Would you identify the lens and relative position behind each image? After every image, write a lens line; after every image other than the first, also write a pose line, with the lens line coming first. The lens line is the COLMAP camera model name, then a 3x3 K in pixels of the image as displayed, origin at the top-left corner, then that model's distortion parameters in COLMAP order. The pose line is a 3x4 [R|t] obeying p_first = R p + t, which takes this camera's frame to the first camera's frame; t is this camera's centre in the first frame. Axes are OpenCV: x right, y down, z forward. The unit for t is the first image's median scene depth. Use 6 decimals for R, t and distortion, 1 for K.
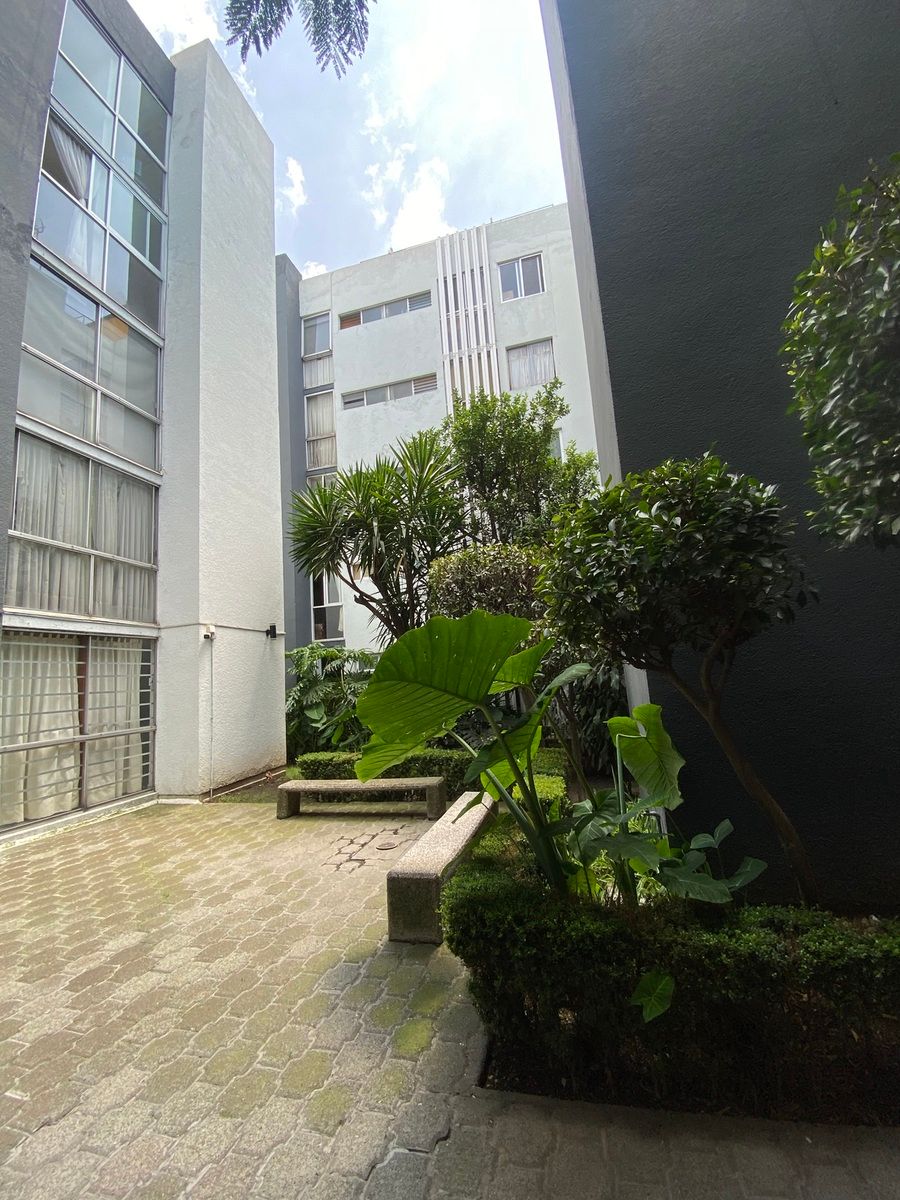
lens RADIAL K [[484.5, 0, 452.6], [0, 484.5, 601.3], [0, 0, 1]] dist [0.032282, -0.026445]
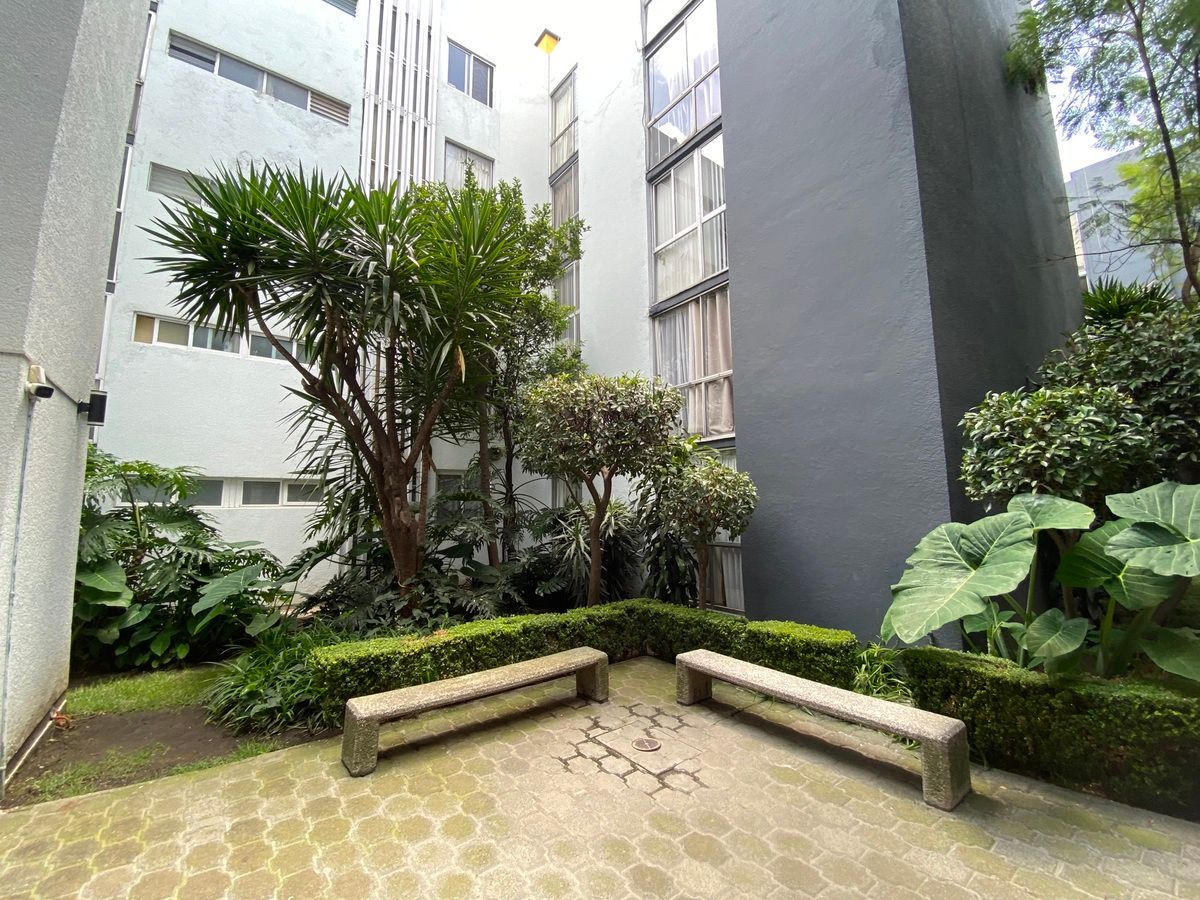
lens RADIAL K [[484.5, 0, 597.8], [0, 484.5, 447.8], [0, 0, 1]] dist [0.032282, -0.026445]
pose [[0.610531, 0.163373, 0.774959, -0.742834], [-0.147680, 0.984815, -0.091268, 0.126325], [-0.778102, -0.058724, 0.625387, 0.563005]]
